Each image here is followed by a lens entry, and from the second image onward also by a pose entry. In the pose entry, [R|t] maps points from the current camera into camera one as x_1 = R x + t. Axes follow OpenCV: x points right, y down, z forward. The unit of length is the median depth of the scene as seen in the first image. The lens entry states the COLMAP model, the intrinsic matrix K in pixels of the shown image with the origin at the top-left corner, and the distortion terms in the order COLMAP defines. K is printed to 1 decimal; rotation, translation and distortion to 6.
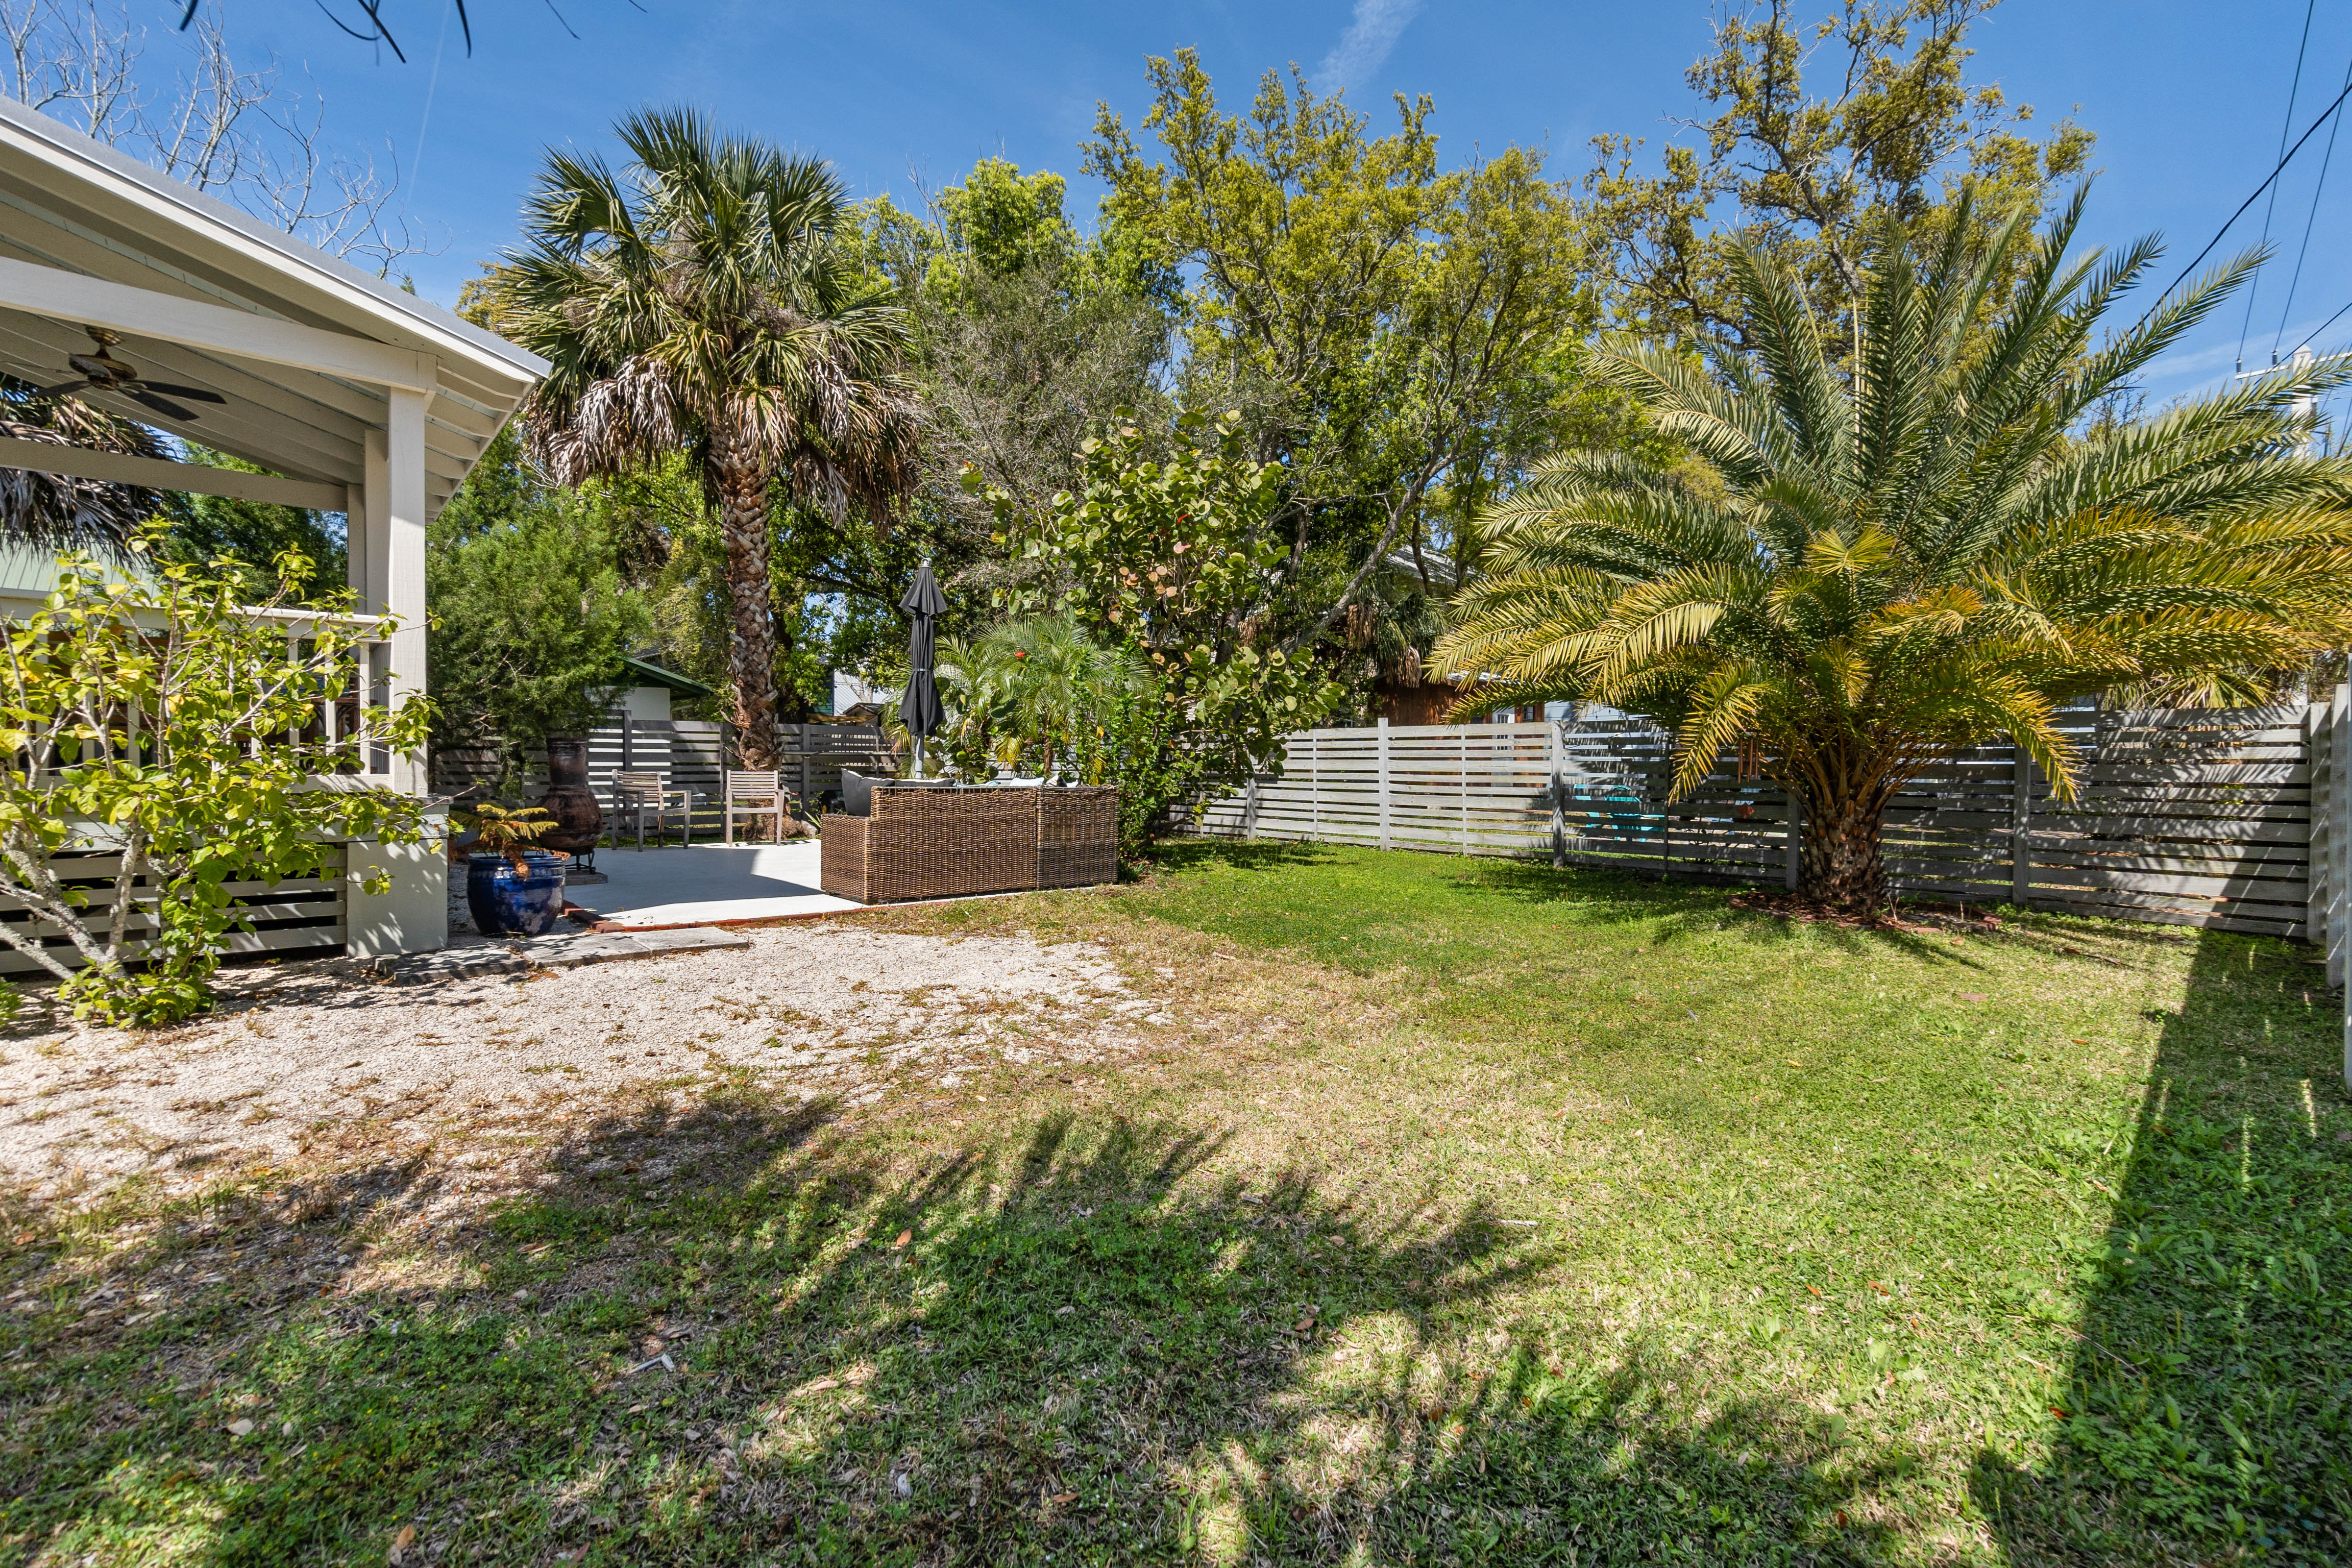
lens RADIAL K [[1005.4, 0, 1176.2], [0, 1005.4, 794.1], [0, 0, 1]] dist [-0.000453, -0.000003]
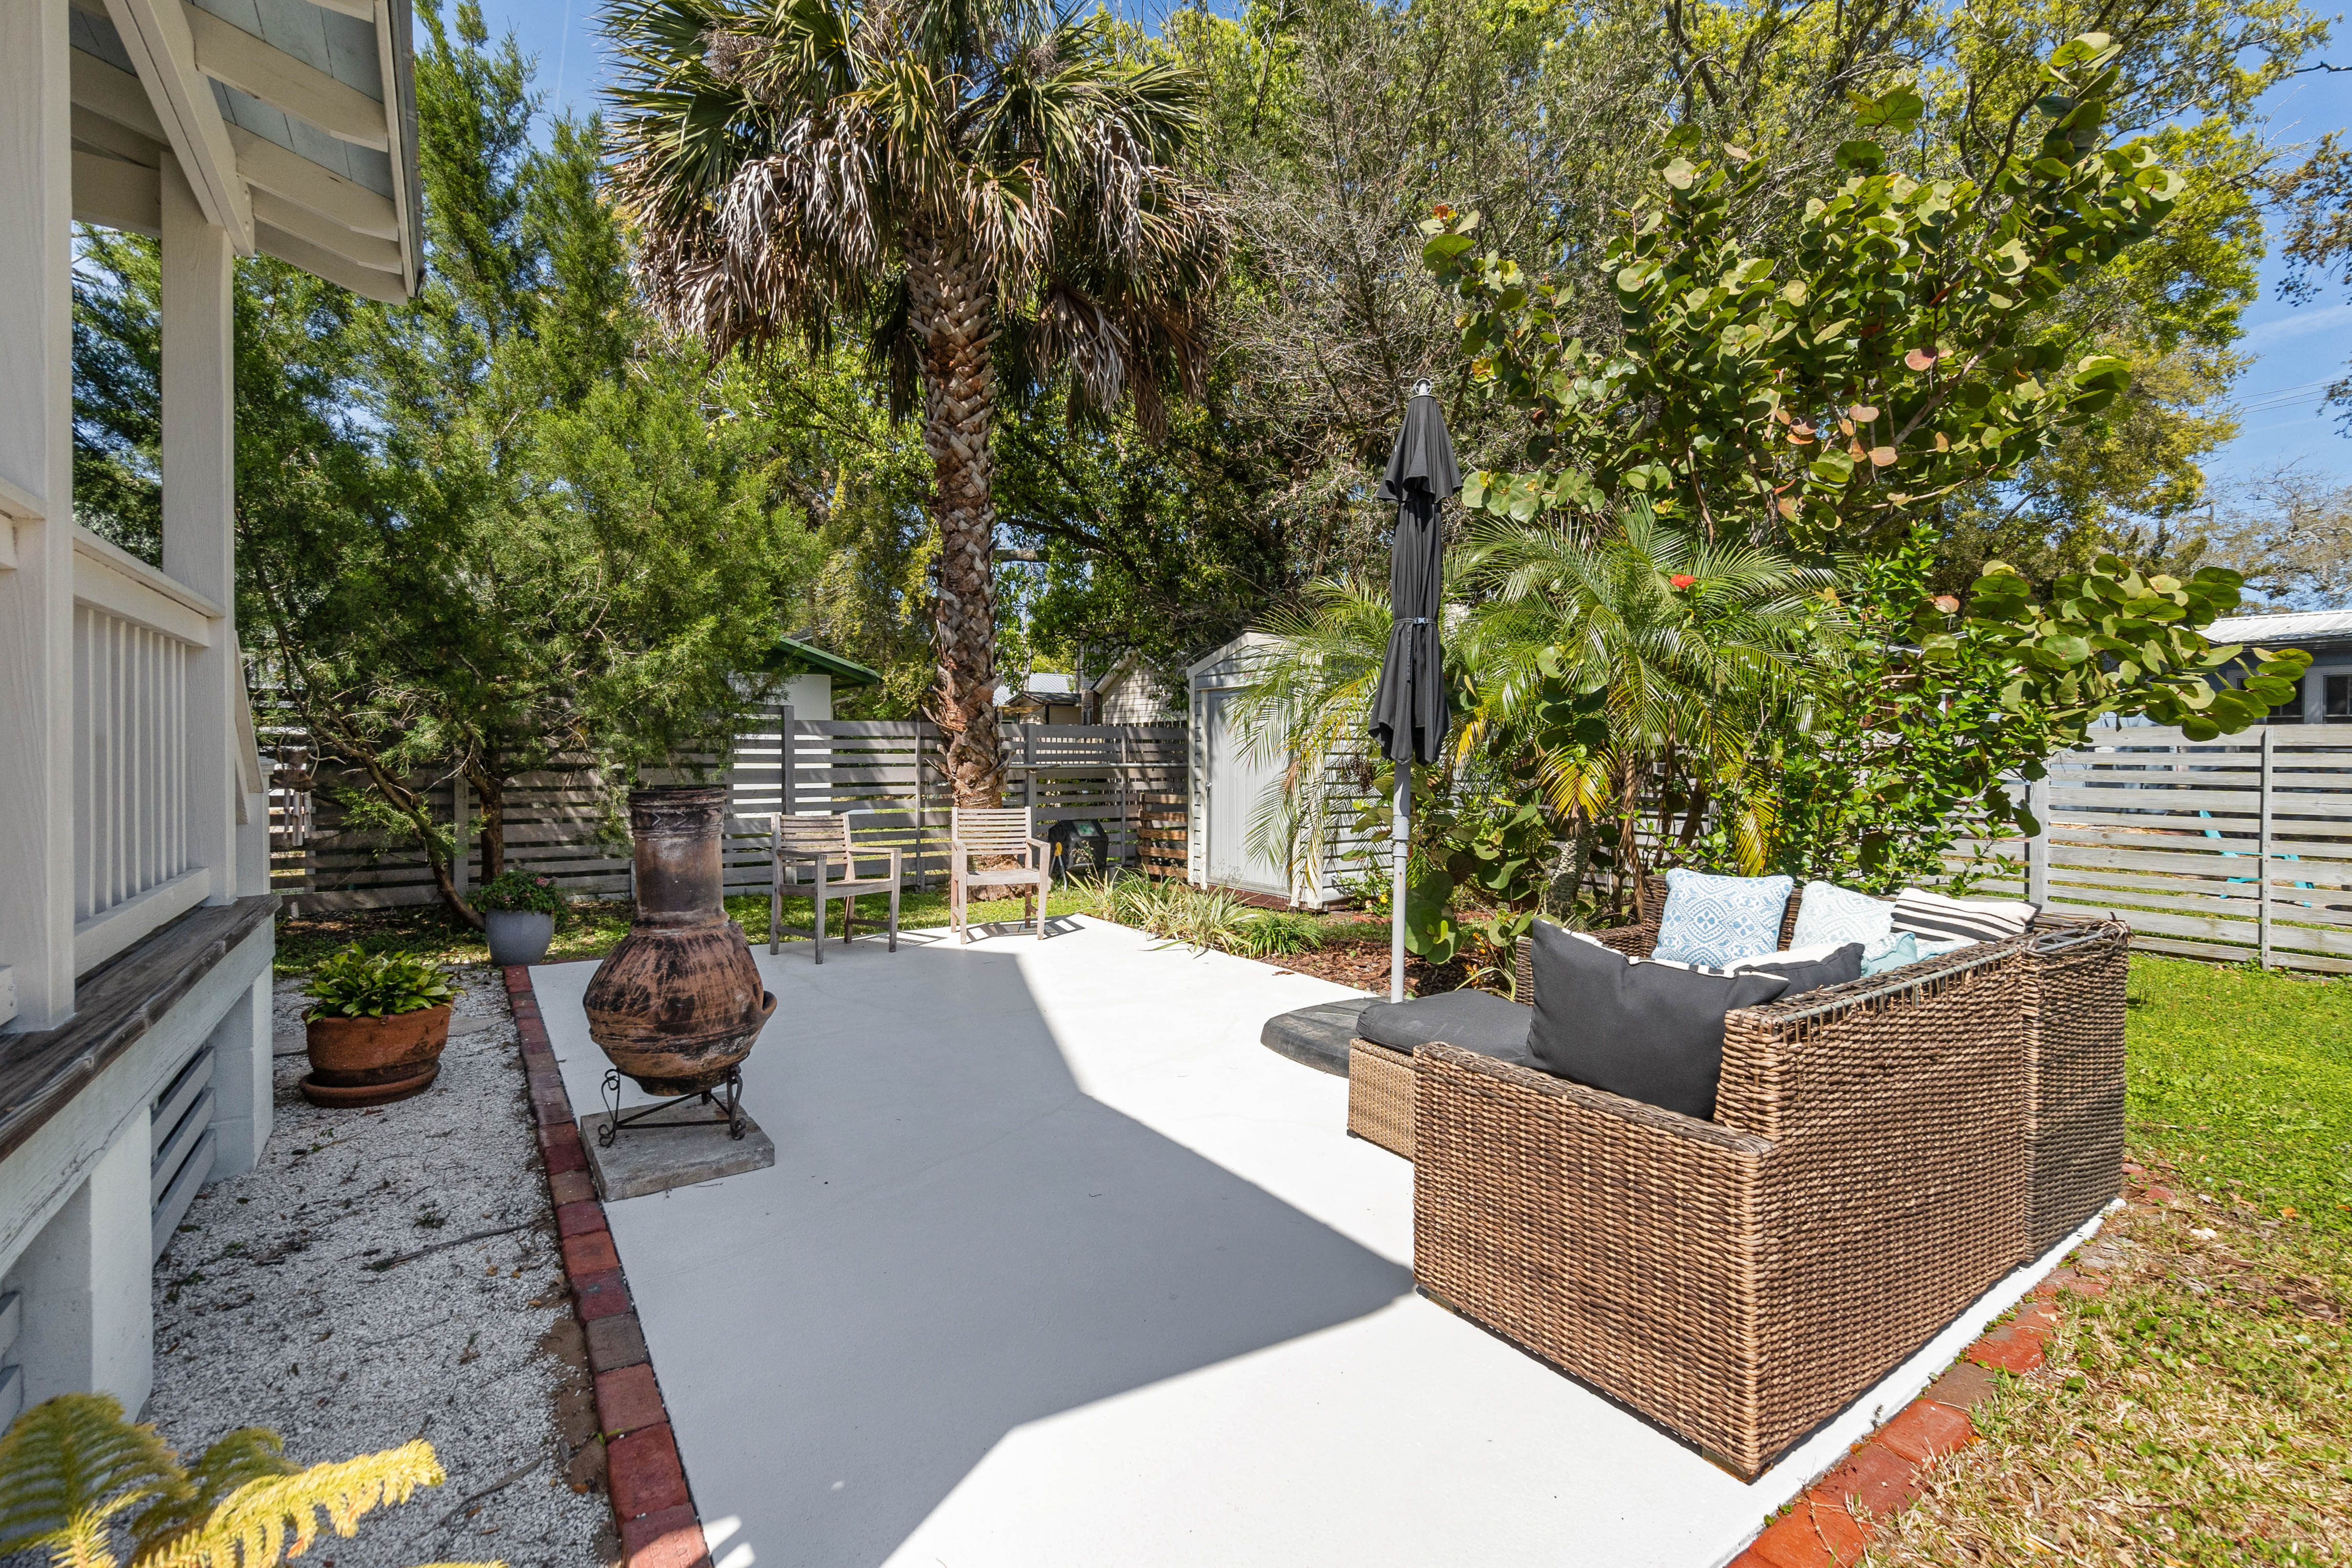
lens RADIAL K [[1012.5, 0, 1167.7], [0, 1012.5, 771.3], [0, 0, 1]] dist [-0.002912, -0.000107]
pose [[0.992236, 0.001772, -0.124356, -0.222703], [-0.002801, 0.999963, -0.008101, -0.037104], [0.124337, 0.008386, 0.992205, 0.382315]]
